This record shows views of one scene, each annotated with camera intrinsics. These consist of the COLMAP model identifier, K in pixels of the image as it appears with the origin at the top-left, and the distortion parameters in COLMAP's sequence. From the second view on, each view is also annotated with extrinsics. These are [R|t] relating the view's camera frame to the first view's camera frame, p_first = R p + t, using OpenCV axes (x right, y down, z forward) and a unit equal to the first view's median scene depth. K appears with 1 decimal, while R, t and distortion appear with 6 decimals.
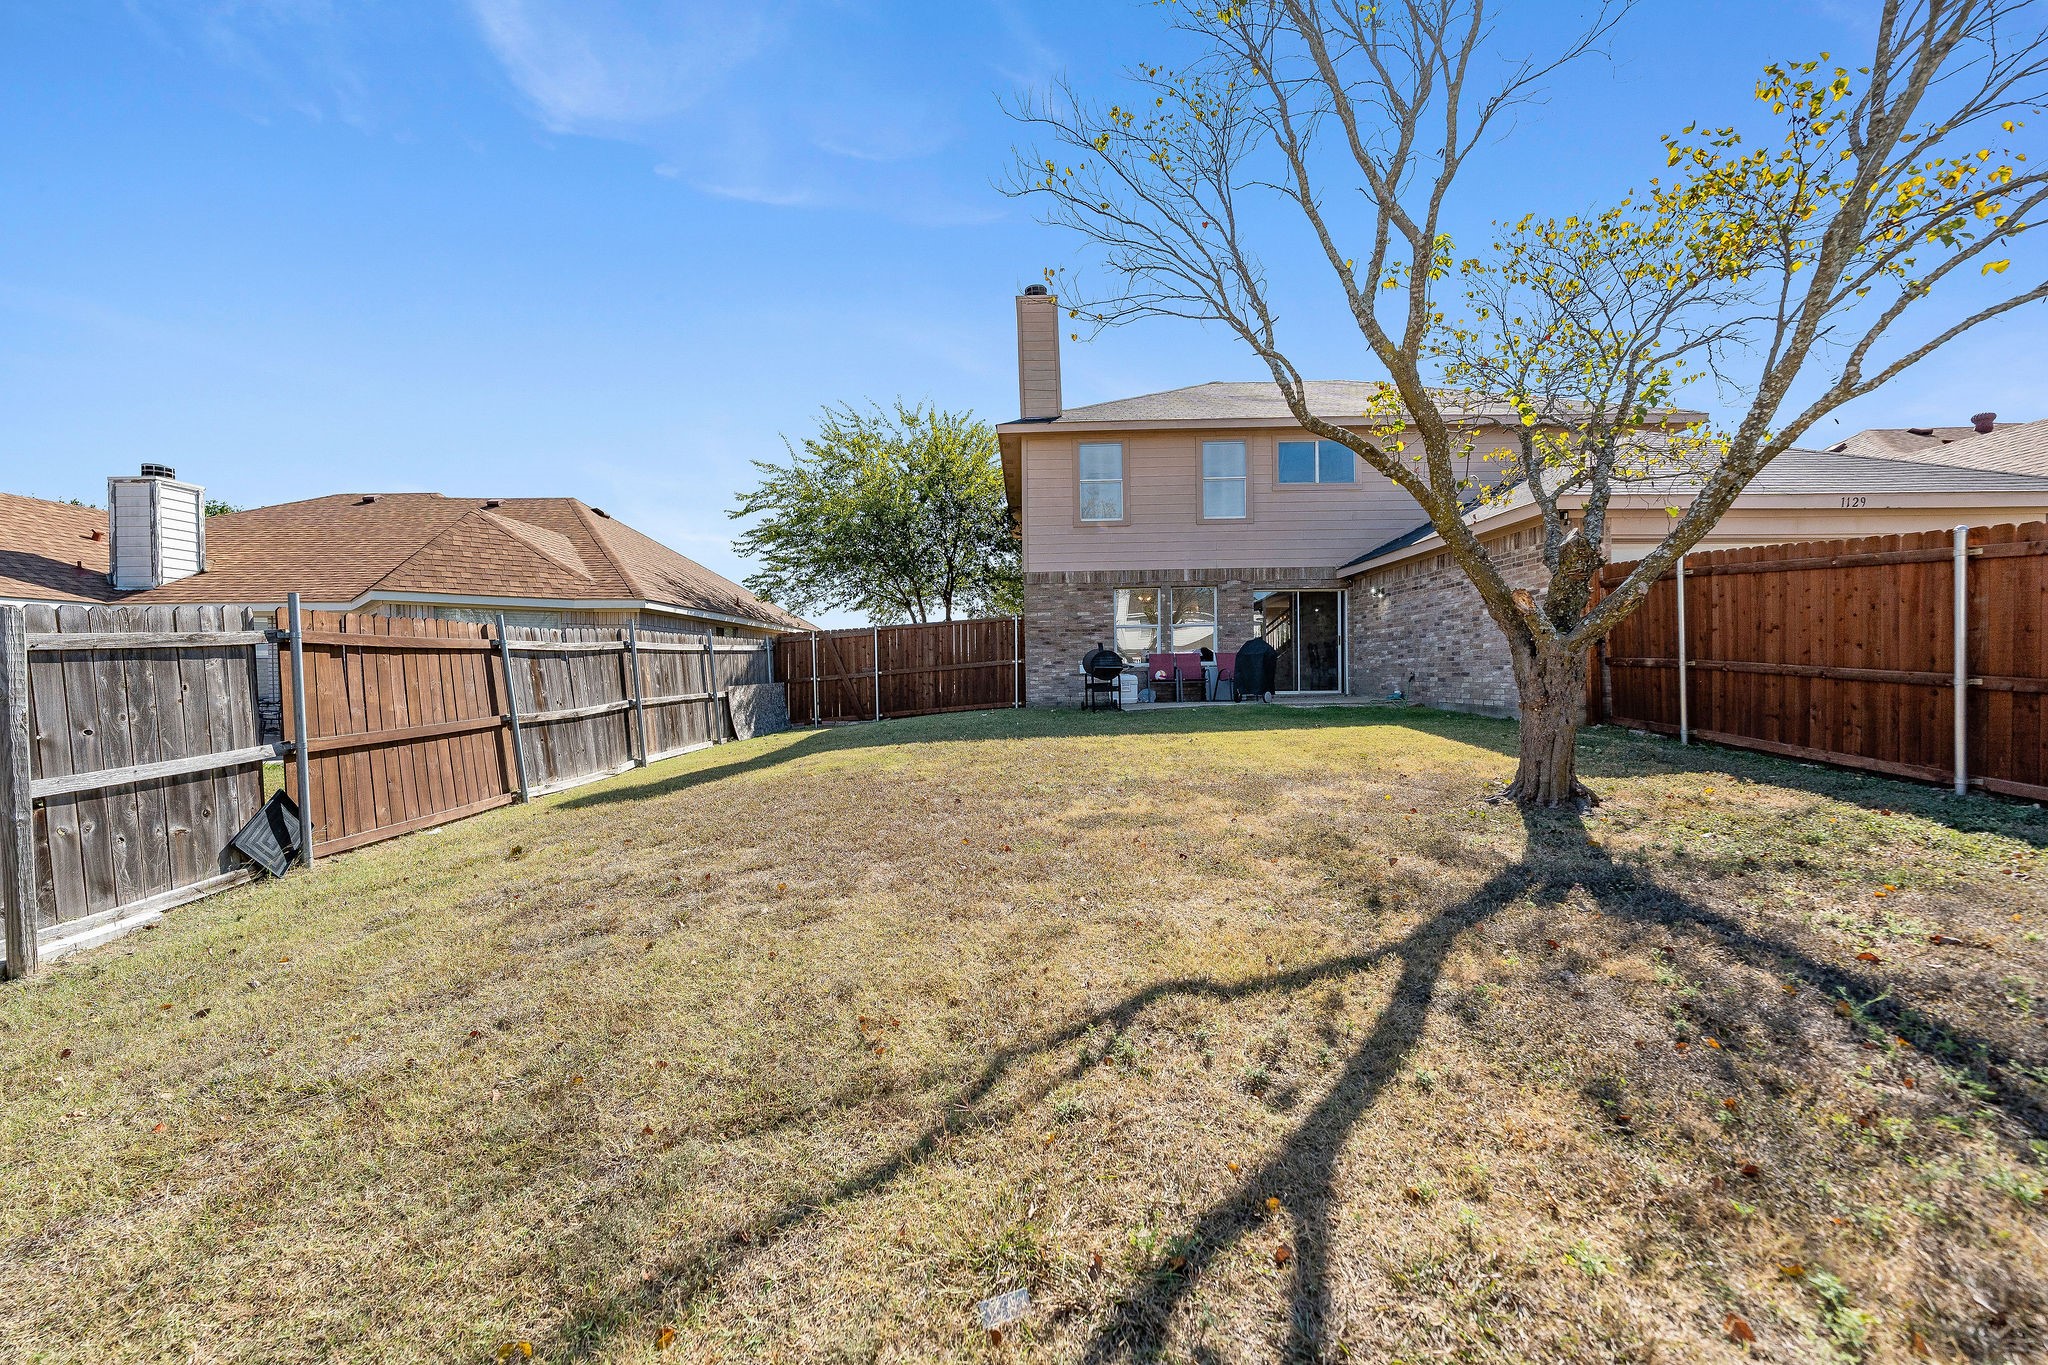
lens RADIAL K [[823.1, 0, 1029.2], [0, 823.1, 691.4], [0, 0, 1]] dist [-0.002120, -0.000163]
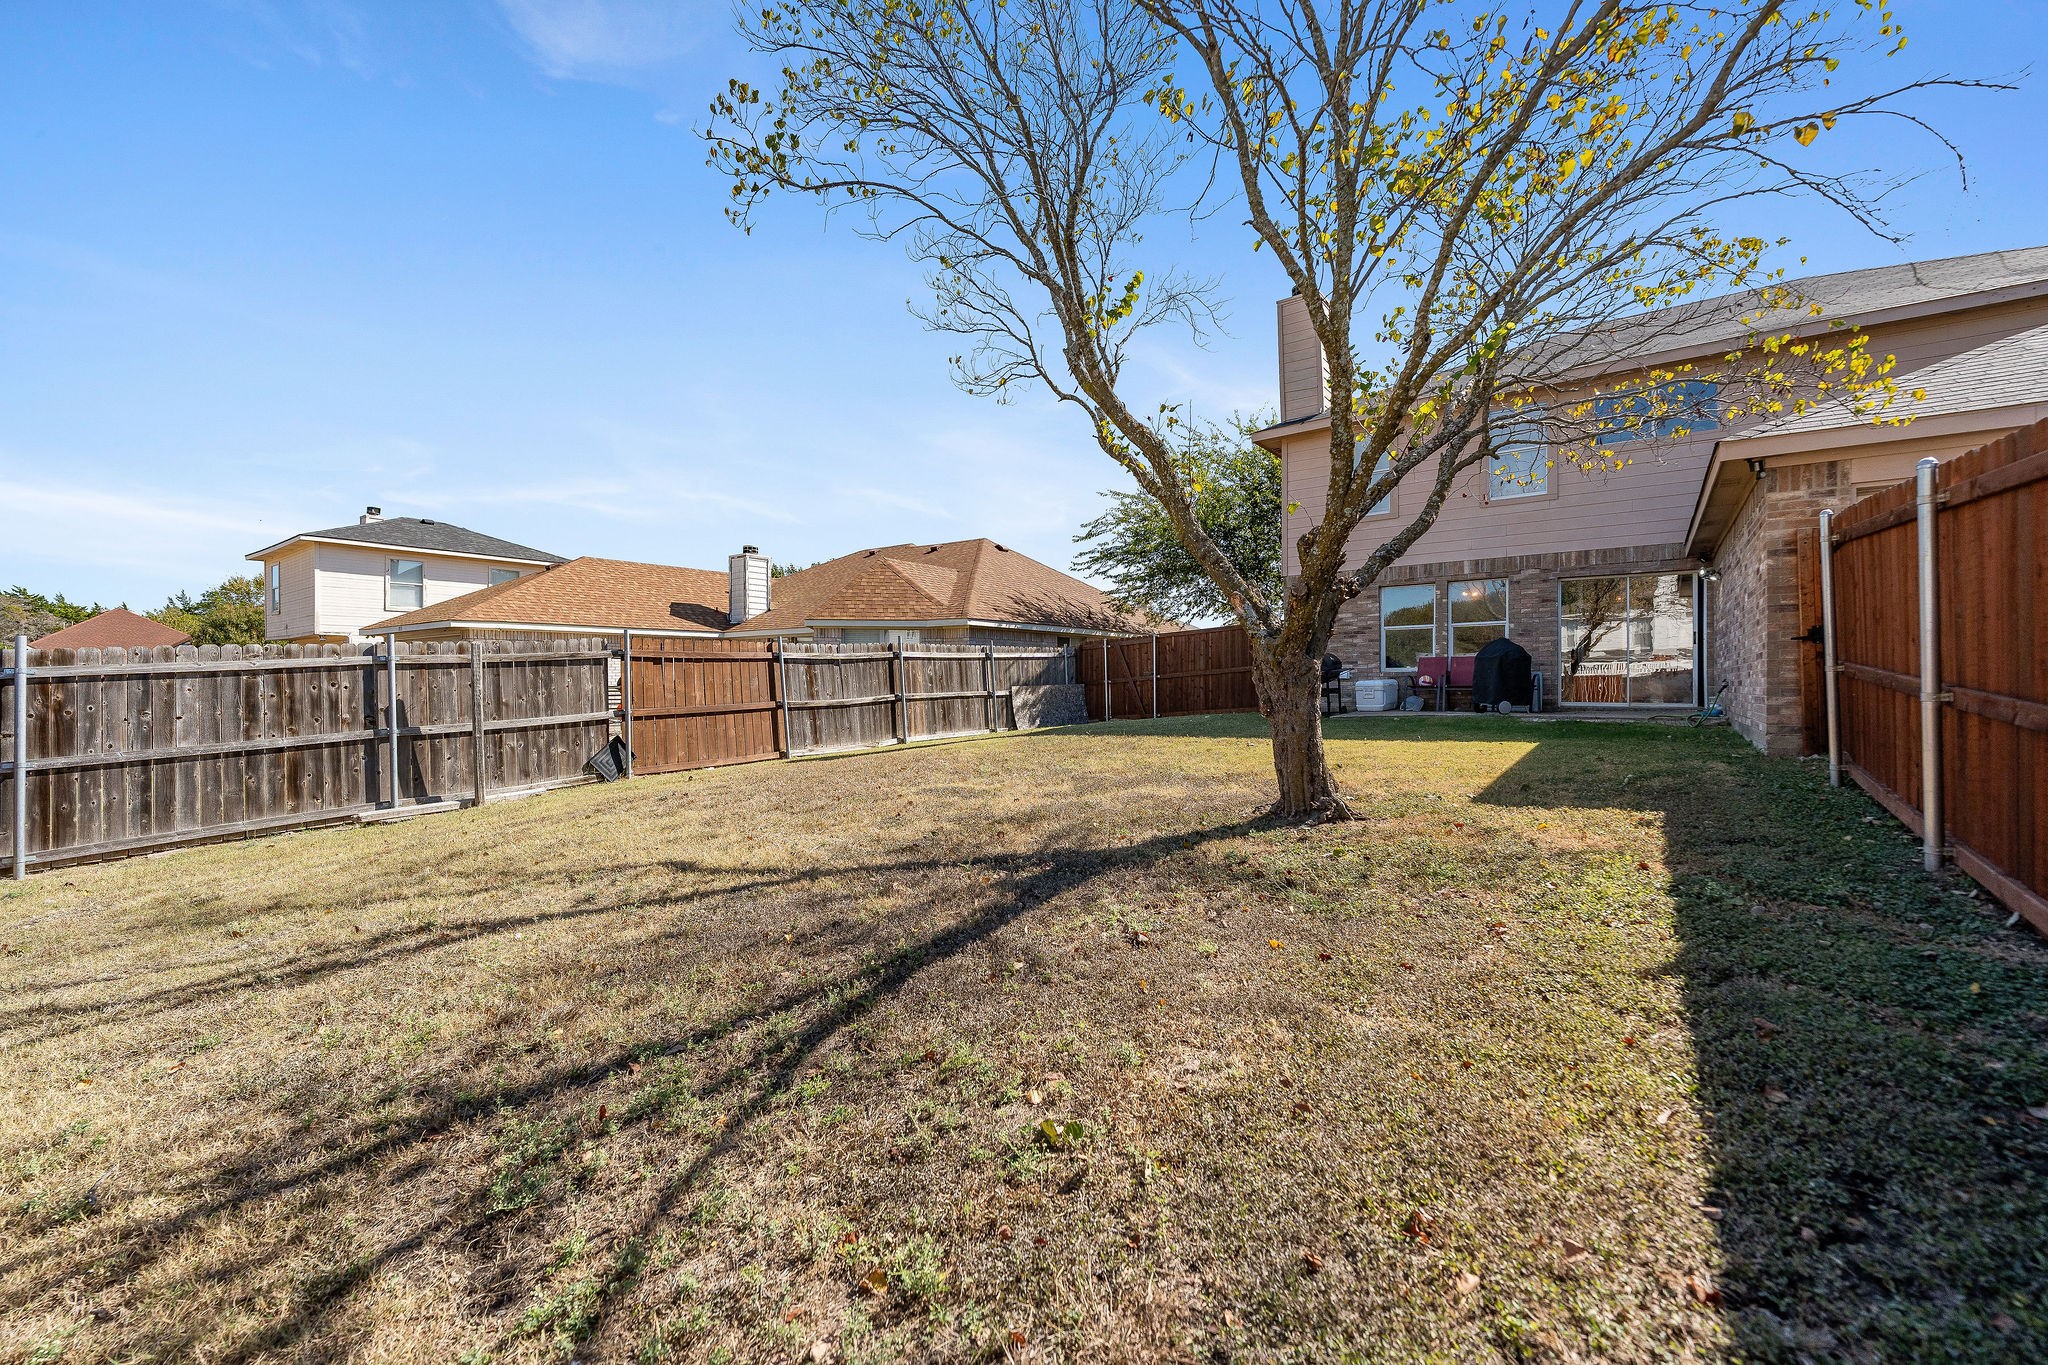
lens RADIAL K [[827.9, 0, 1024.0], [0, 827.9, 682.5], [0, 0, 1]] dist [0.001623, 0.000057]
pose [[0.801436, 0.010692, -0.597985, 0.505121], [-0.020412, 0.999747, -0.009481, -0.000782], [0.597732, 0.019804, 0.801451, 0.022102]]
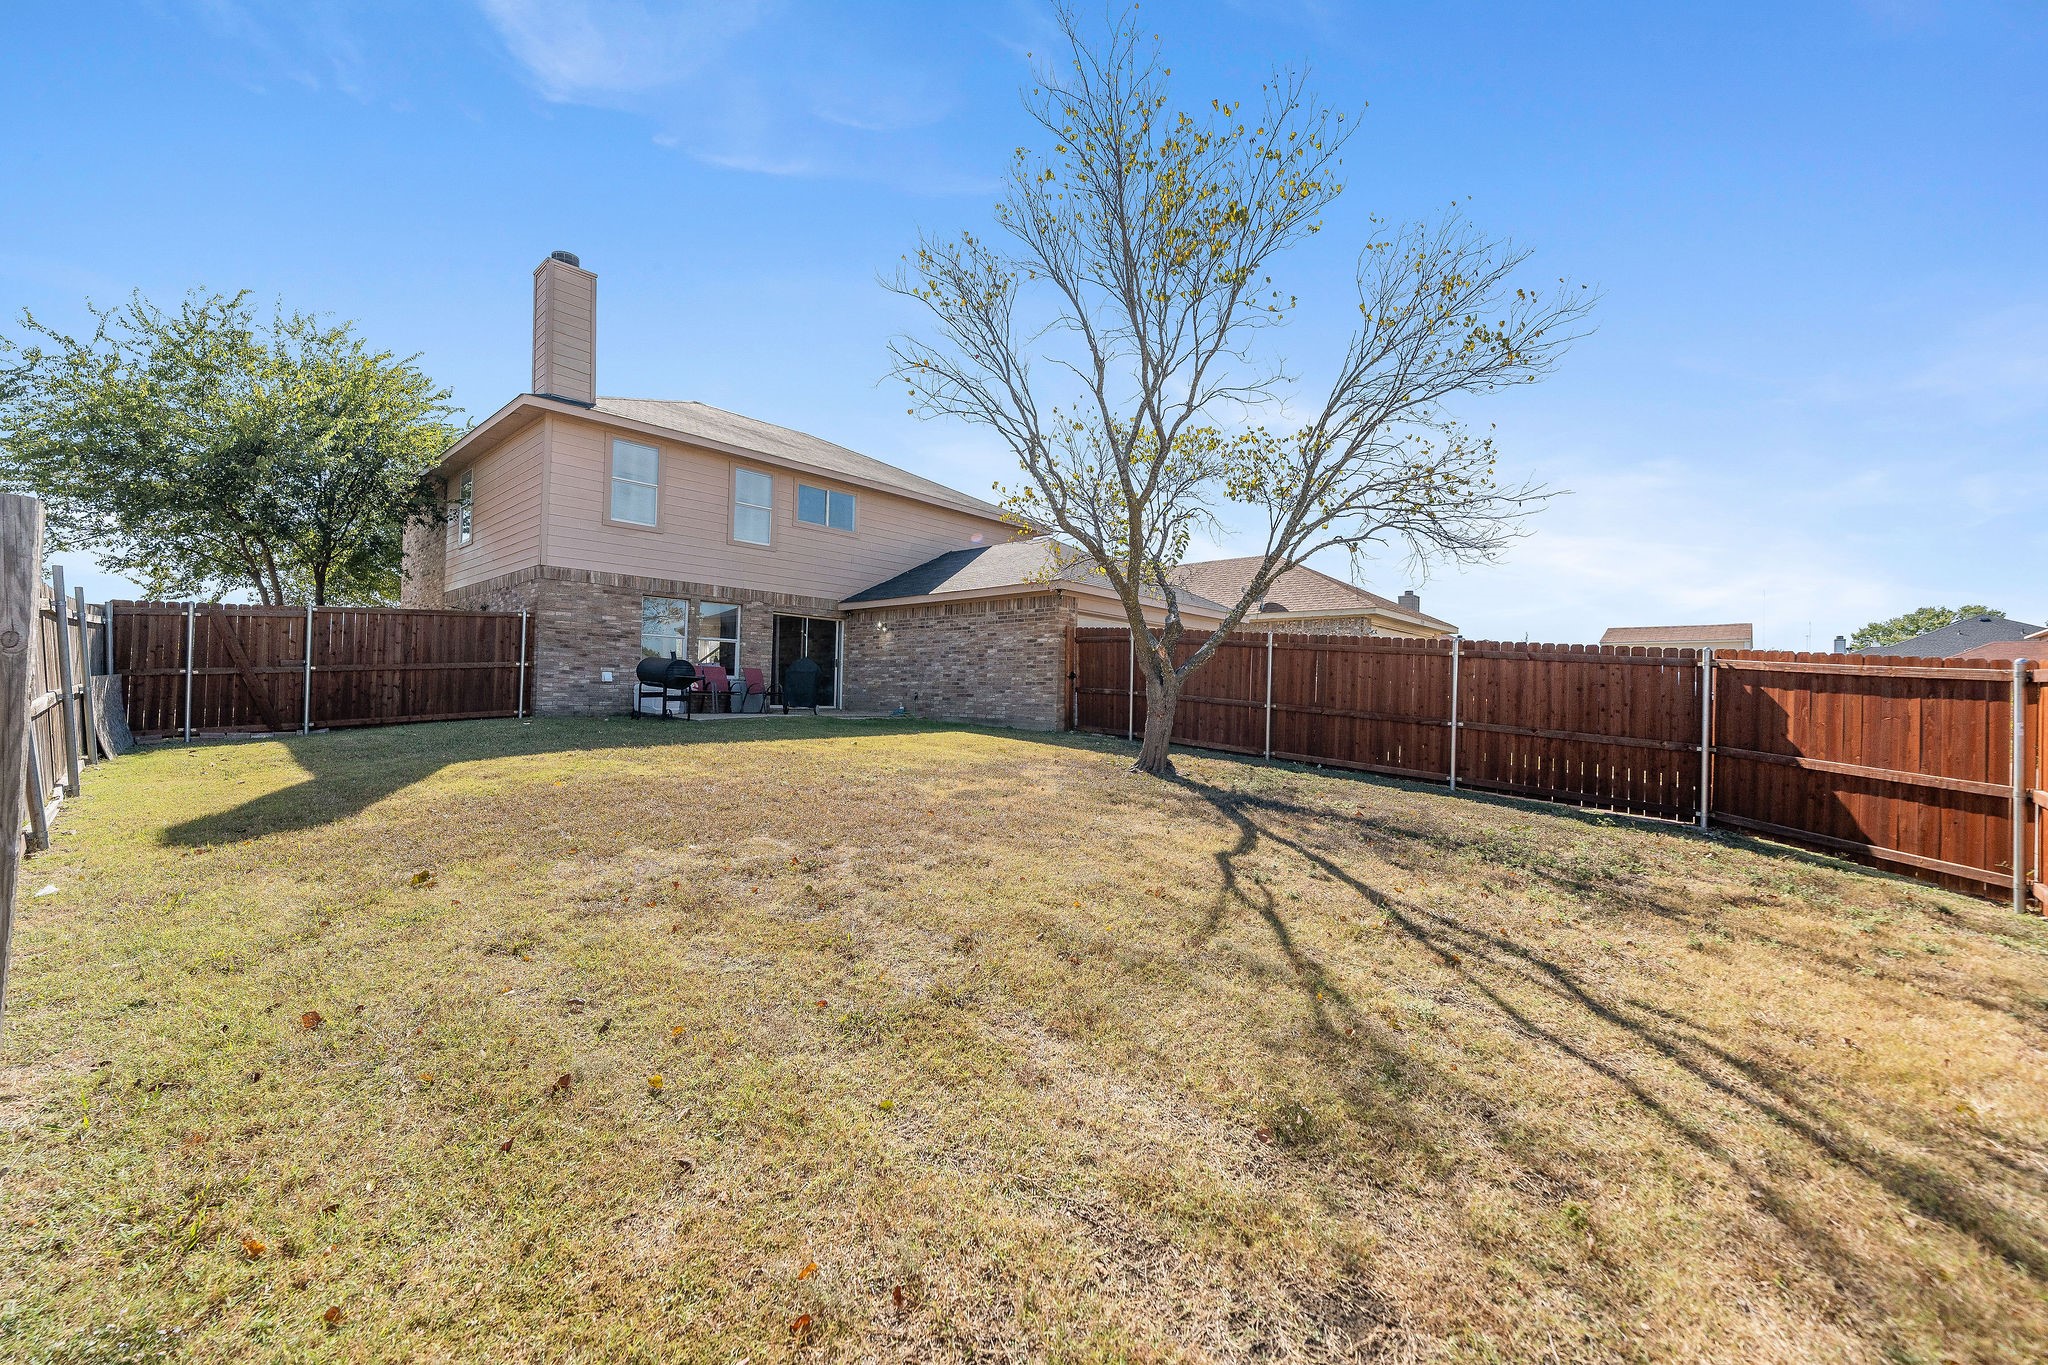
lens RADIAL K [[823.1, 0, 1029.2], [0, 823.1, 691.4], [0, 0, 1]] dist [-0.002120, -0.000163]
pose [[0.671524, 0.036934, 0.740062, -0.450524], [-0.018487, 0.999281, -0.033096, 0.017311], [-0.740752, 0.008543, 0.671724, 0.020910]]
